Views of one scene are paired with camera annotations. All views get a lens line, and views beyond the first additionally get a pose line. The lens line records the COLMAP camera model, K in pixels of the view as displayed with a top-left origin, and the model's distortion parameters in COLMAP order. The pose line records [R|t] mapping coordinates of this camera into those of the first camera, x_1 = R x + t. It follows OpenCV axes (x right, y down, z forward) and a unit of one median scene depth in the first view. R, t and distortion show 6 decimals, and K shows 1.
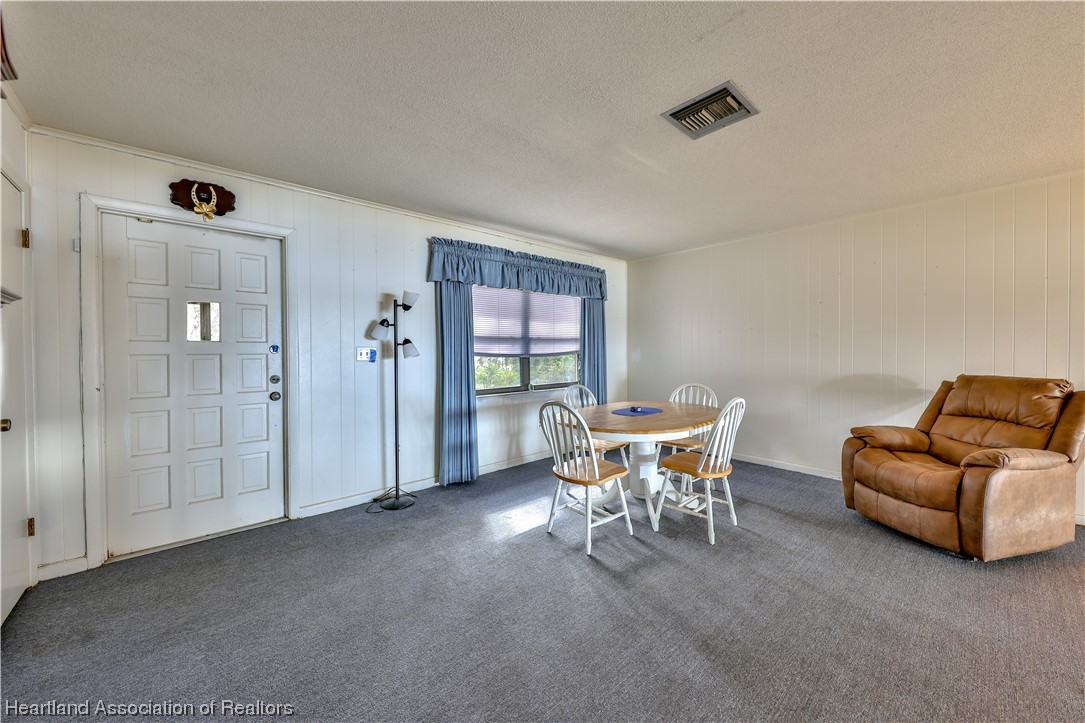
lens RADIAL K [[402.9, 0, 543.5], [0, 402.9, 355.0], [0, 0, 1]] dist [0.011334, -0.008938]
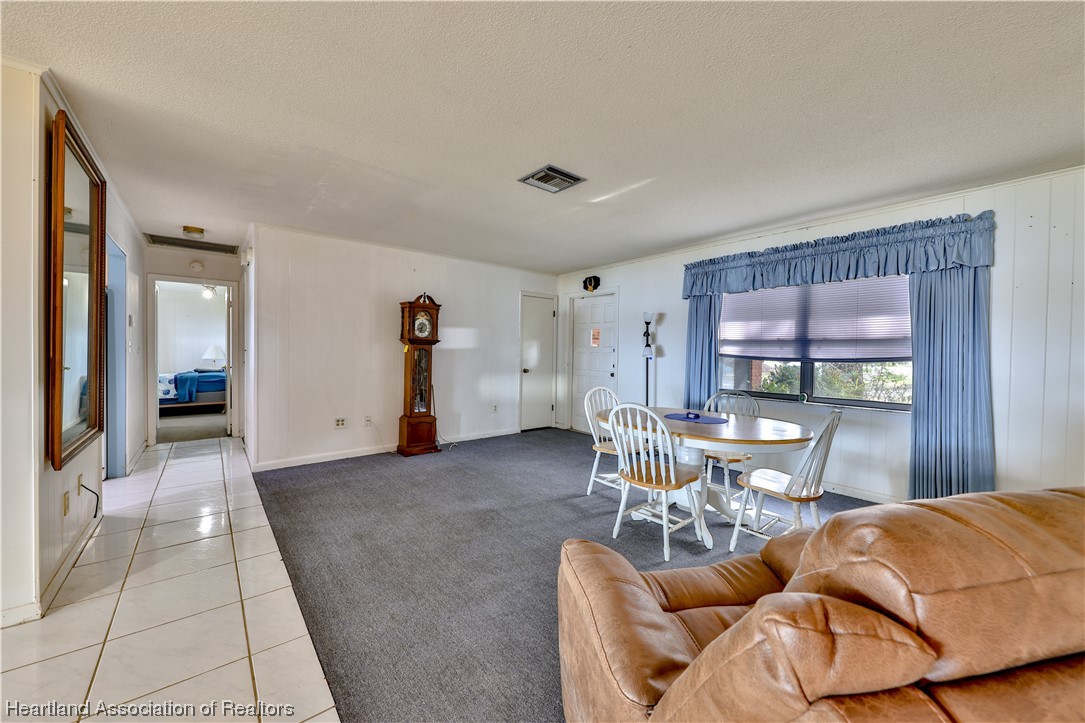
lens RADIAL K [[402.9, 0, 543.5], [0, 402.9, 355.0], [0, 0, 1]] dist [0.011334, -0.008938]
pose [[-0.038375, 0.017463, -0.999111, 1.030606], [-0.021103, 0.999610, 0.018283, -0.016749], [0.999041, 0.021786, -0.037992, 0.594690]]
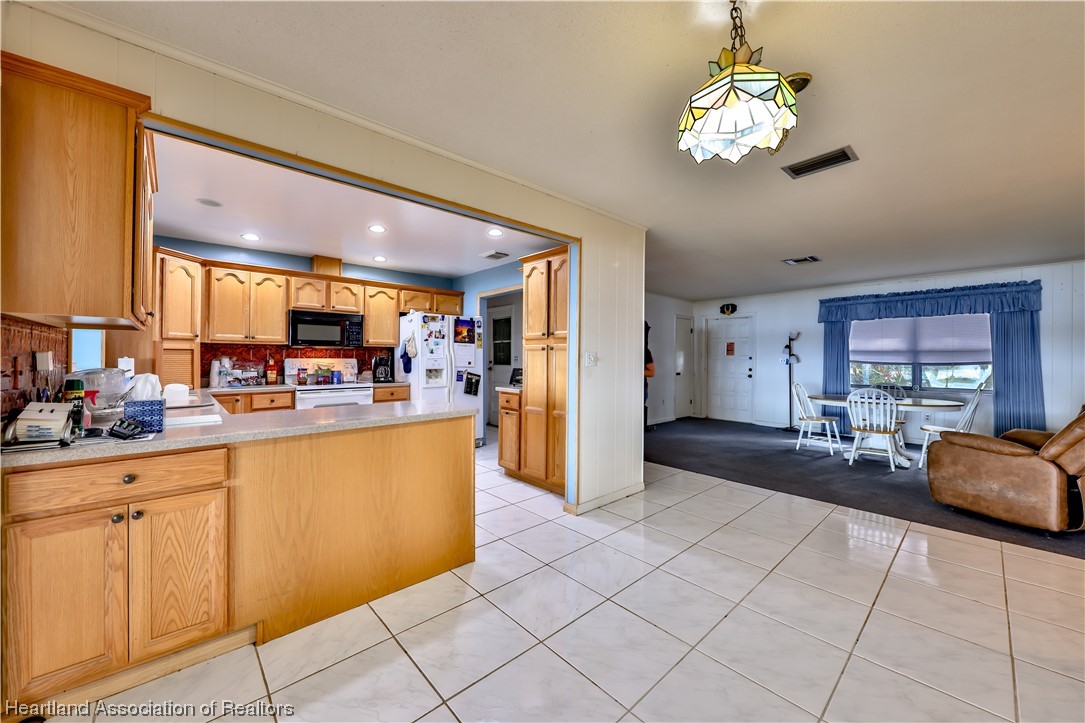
lens RADIAL K [[402.9, 0, 543.5], [0, 402.9, 355.0], [0, 0, 1]] dist [0.011334, -0.008938]
pose [[0.007040, -0.000267, -0.999975, 1.597845], [-0.014622, 0.999893, -0.000370, -0.012524], [0.999868, 0.014624, 0.007035, -0.304072]]
